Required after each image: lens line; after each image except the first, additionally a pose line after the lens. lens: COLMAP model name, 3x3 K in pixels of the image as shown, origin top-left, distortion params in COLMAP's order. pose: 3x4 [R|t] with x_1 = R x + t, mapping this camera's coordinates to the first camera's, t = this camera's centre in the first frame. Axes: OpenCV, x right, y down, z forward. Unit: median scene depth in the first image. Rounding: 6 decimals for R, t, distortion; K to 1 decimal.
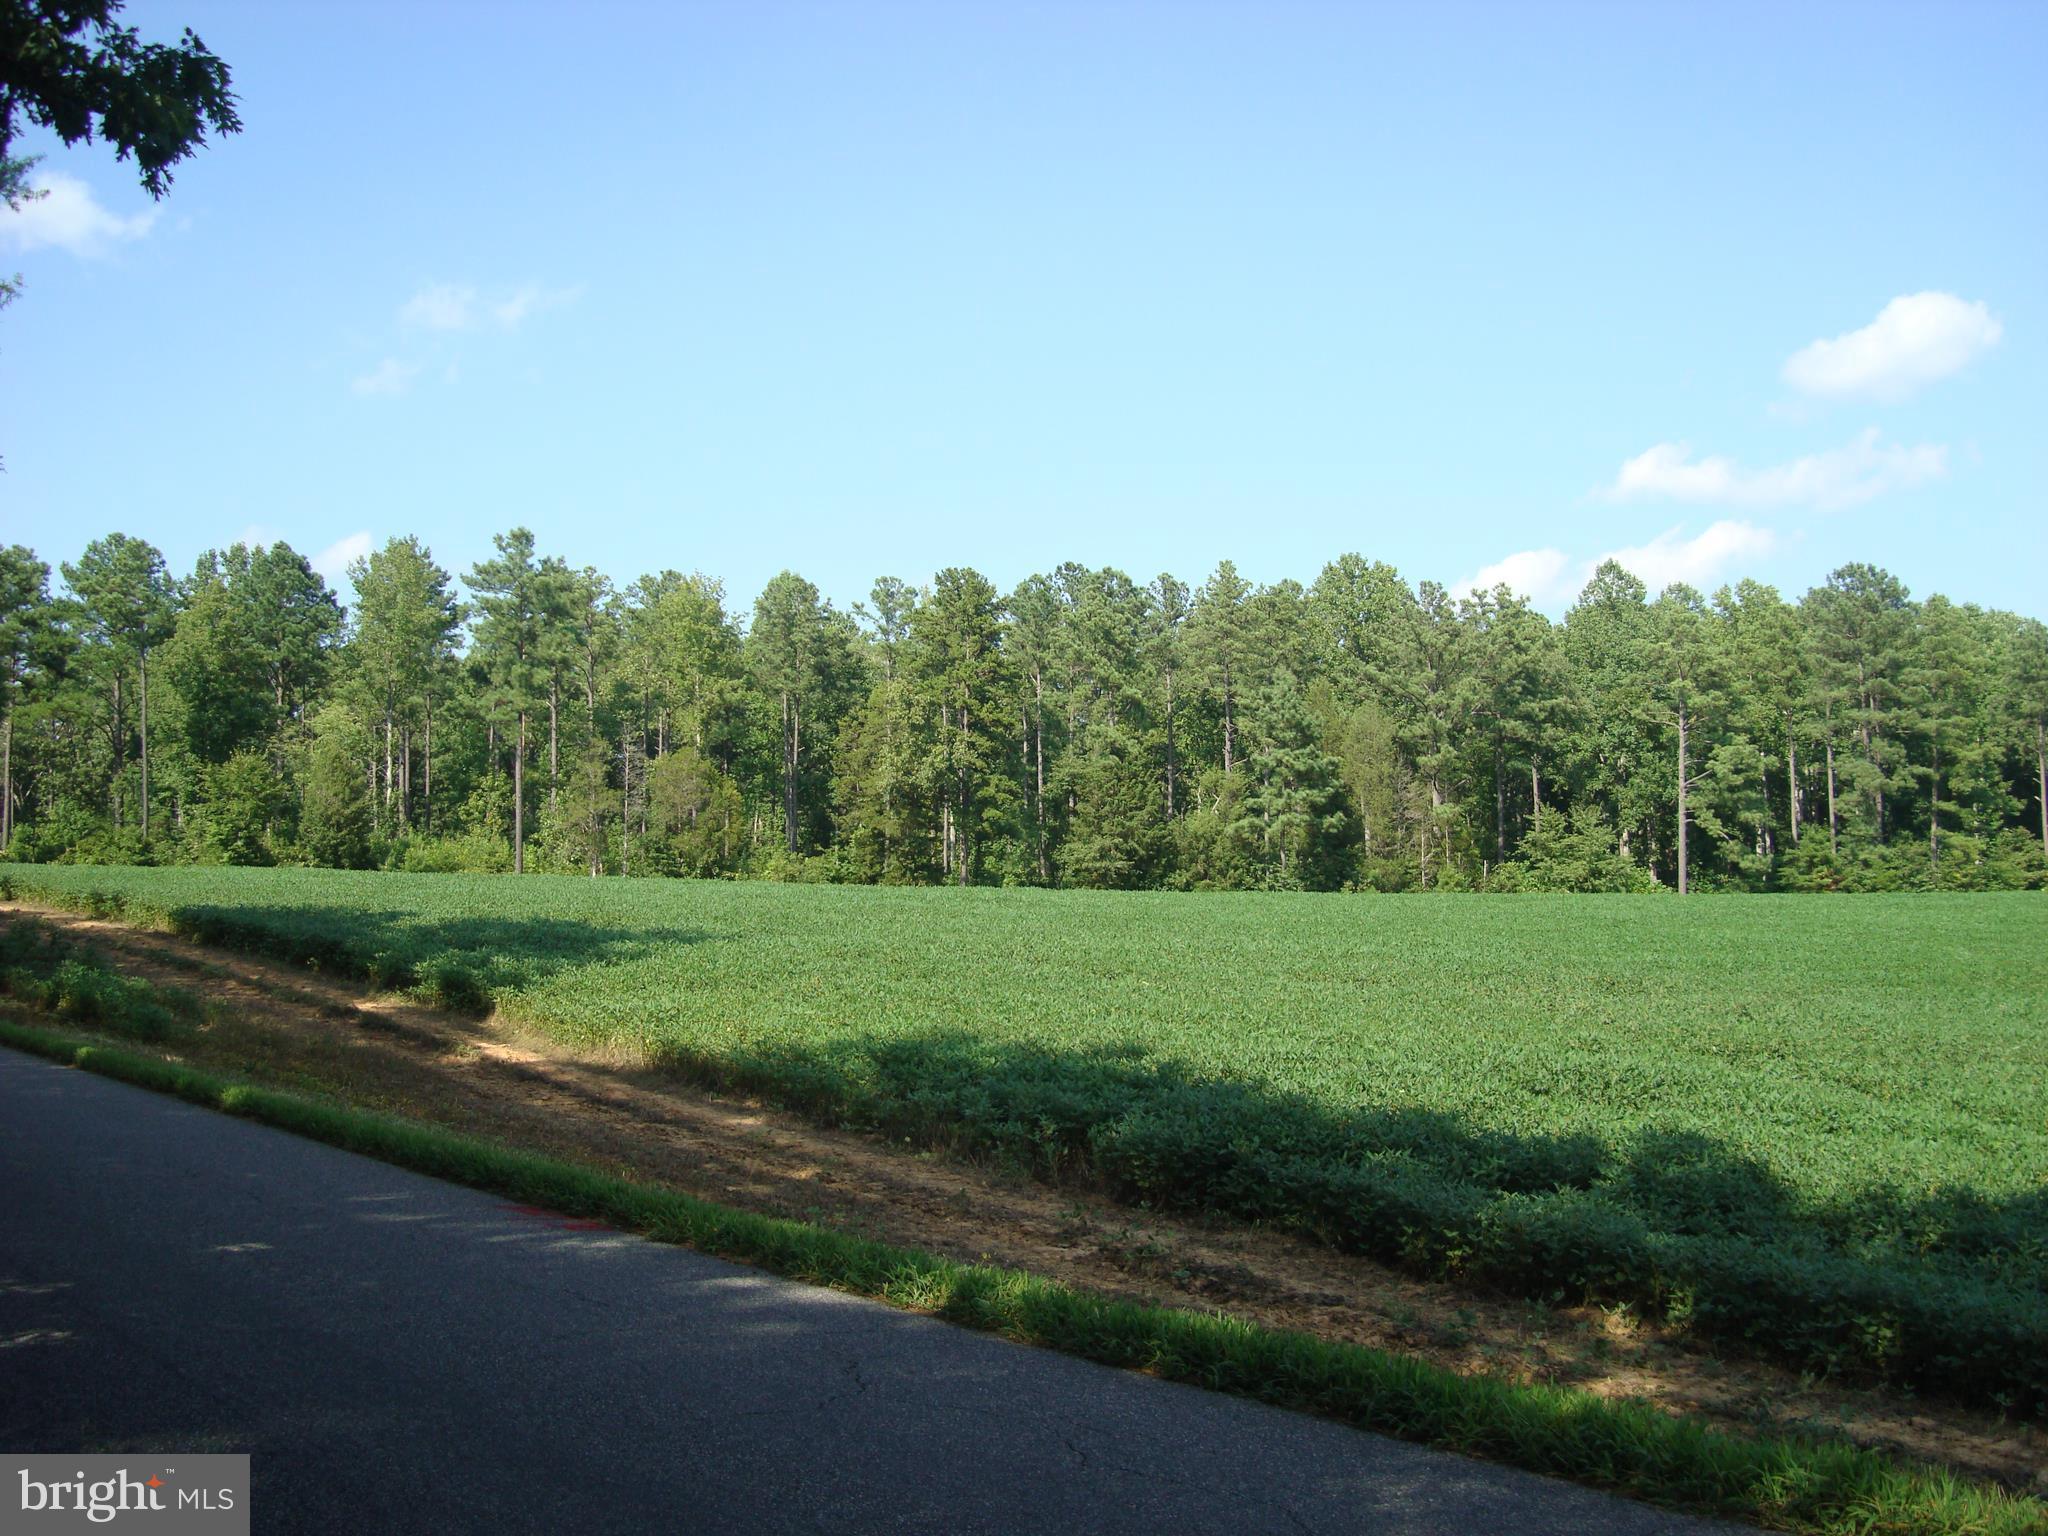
lens RADIAL K [[2132.8, 0, 1000.3], [0, 2132.8, 840.6], [0, 0, 1]] dist [-0.124838, 0.000000]
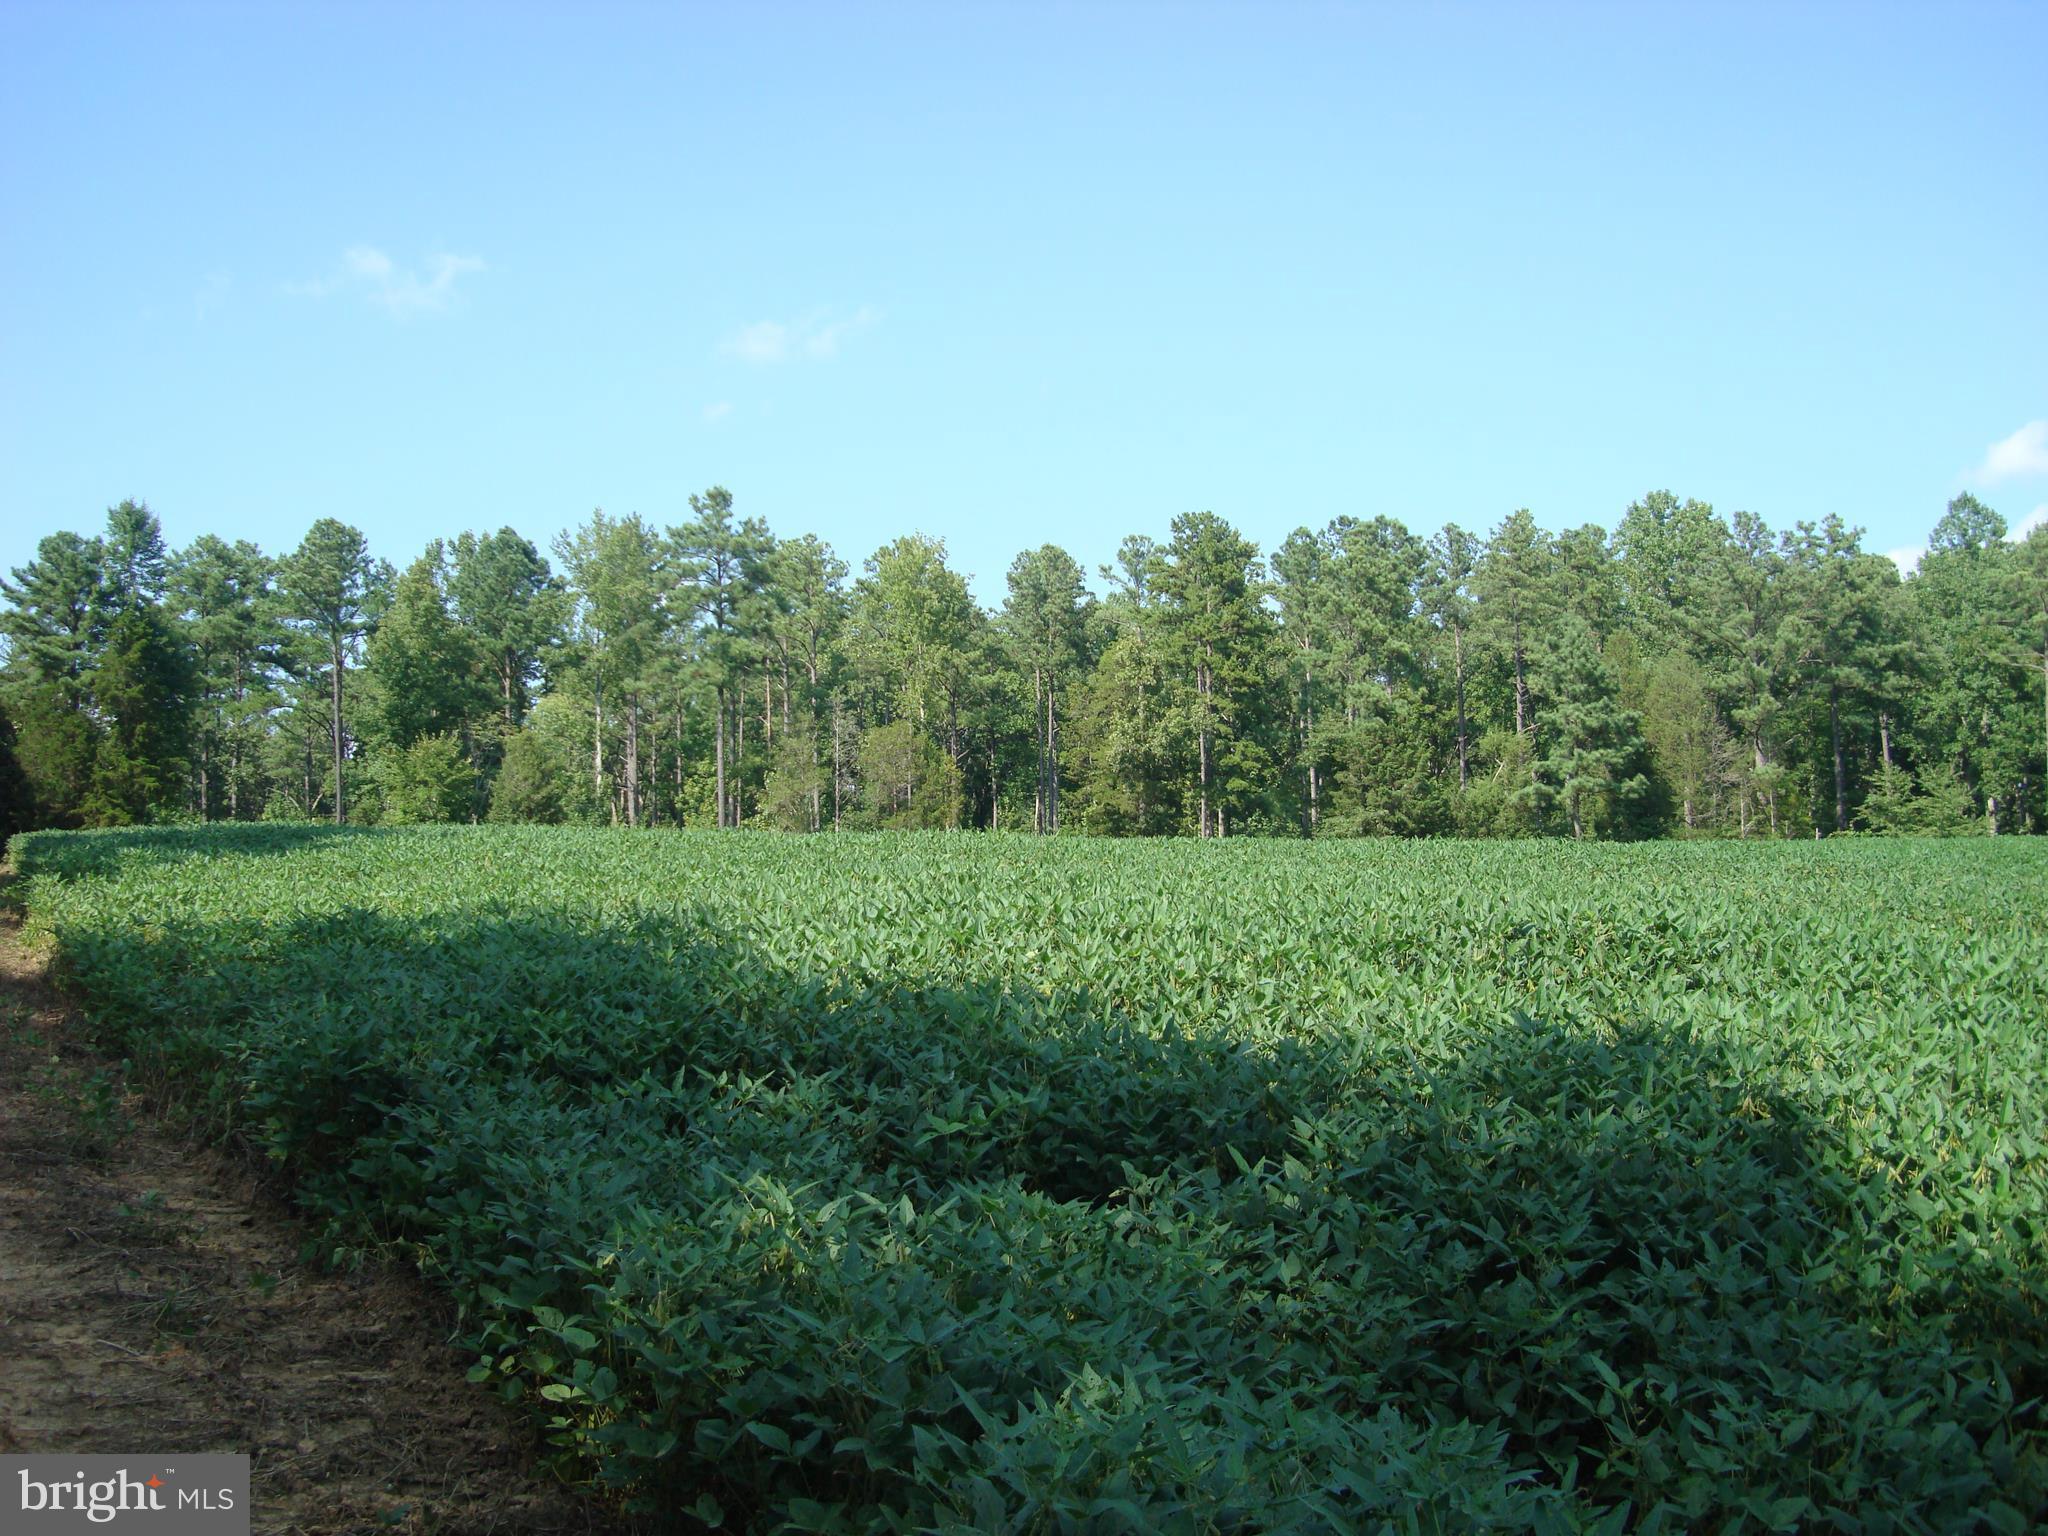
lens RADIAL K [[2132.8, 0, 990.5], [0, 2132.8, 810.6], [0, 0, 1]] dist [-0.124838, 0.000000]
pose [[0.984804, -0.021843, -0.172293, 0.044067], [0.017852, 0.999536, -0.024679, 0.017105], [0.172752, 0.021228, 0.984737, 0.102626]]
